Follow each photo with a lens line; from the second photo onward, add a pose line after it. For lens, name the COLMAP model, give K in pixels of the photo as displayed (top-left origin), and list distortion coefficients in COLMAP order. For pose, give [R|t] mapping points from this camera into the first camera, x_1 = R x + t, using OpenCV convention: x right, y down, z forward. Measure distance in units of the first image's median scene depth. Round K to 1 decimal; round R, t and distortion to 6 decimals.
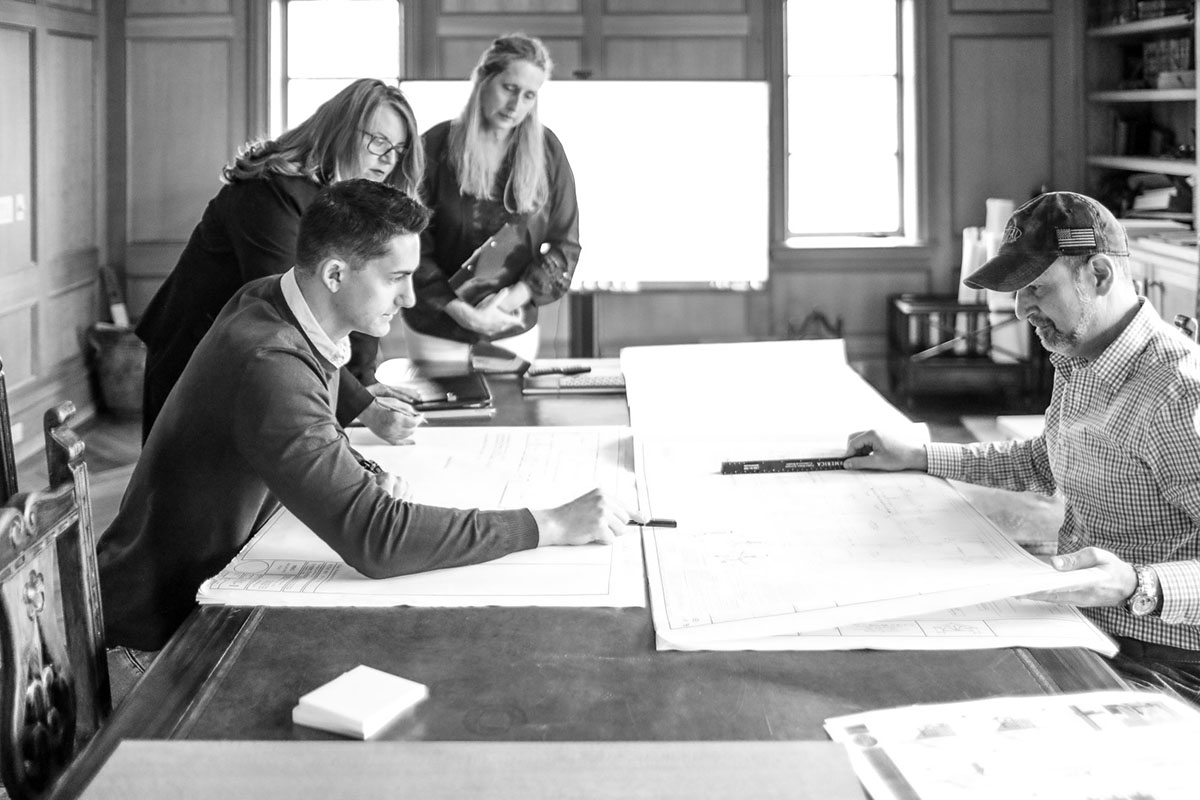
lens RADIAL K [[1193.9, 0, 602.9], [0, 1193.9, 79.9], [0, 0, 1]] dist [0.000385, -0.004790]
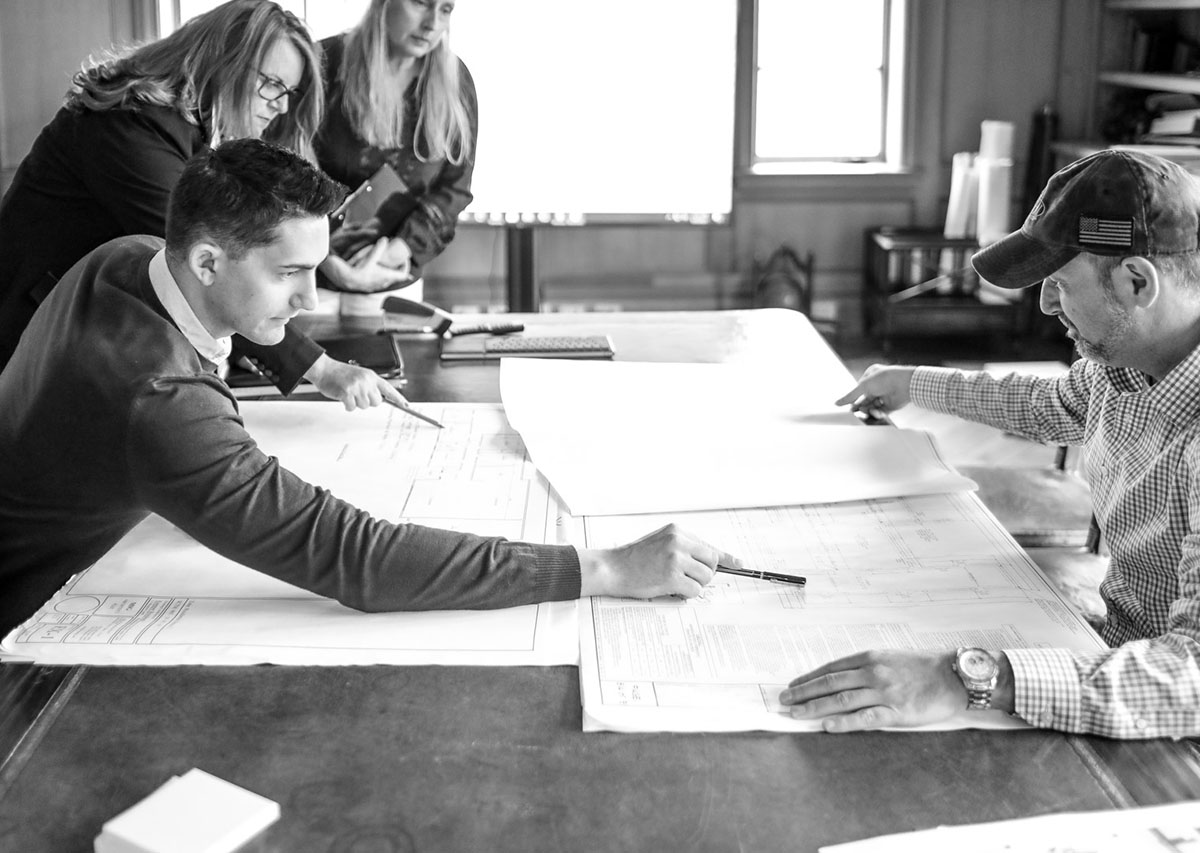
lens RADIAL K [[1281.0, 0, 562.1], [0, 1281.0, 182.2], [0, 0, 1]] dist [-0.000134, 0.002045]
pose [[0.999956, 0.002363, 0.009092, 0.008604], [-0.003720, 0.988331, 0.152279, 0.003857], [-0.008626, -0.152306, 0.988296, 0.129245]]
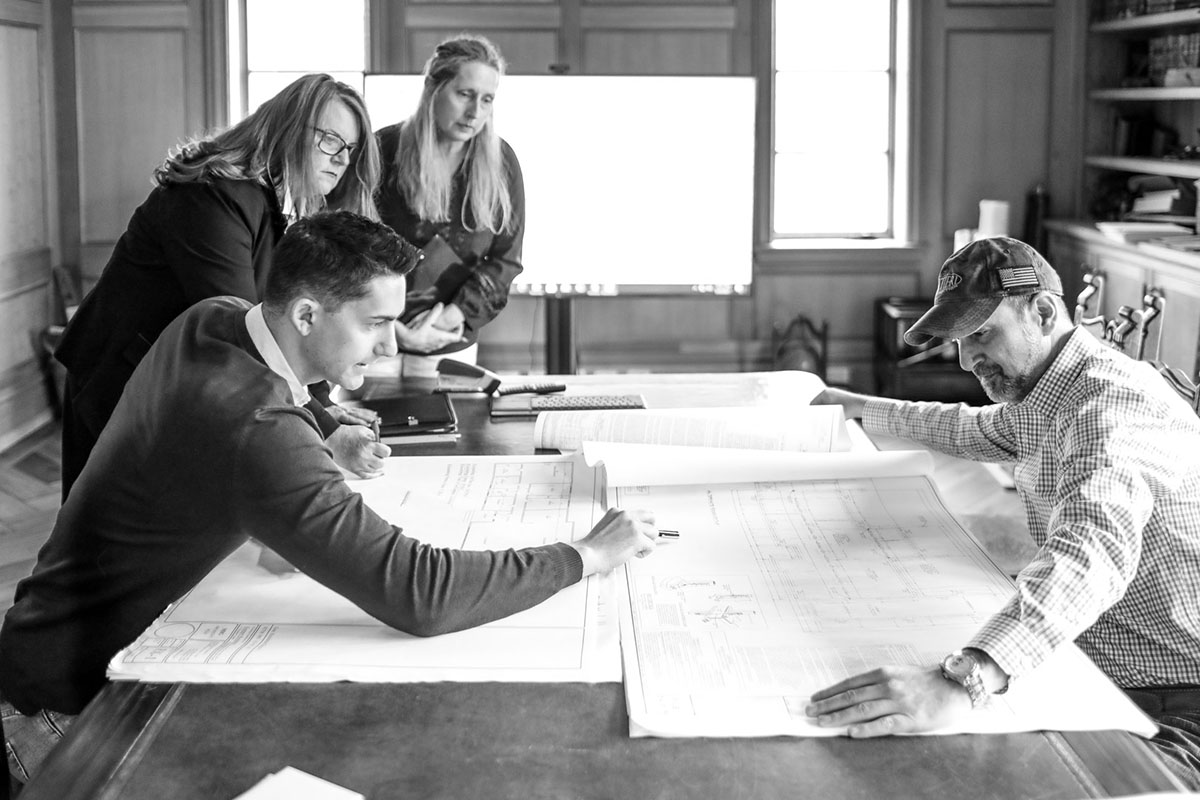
lens RADIAL K [[1198.3, 0, 601.7], [0, 1198.3, 173.9], [0, 0, 1]] dist [0.006792, -0.013410]
pose [[0.999866, 0.003484, 0.016009, 0.002623], [-0.004806, 0.996513, 0.083294, -0.001163], [-0.015663, -0.083360, 0.996396, 0.087912]]
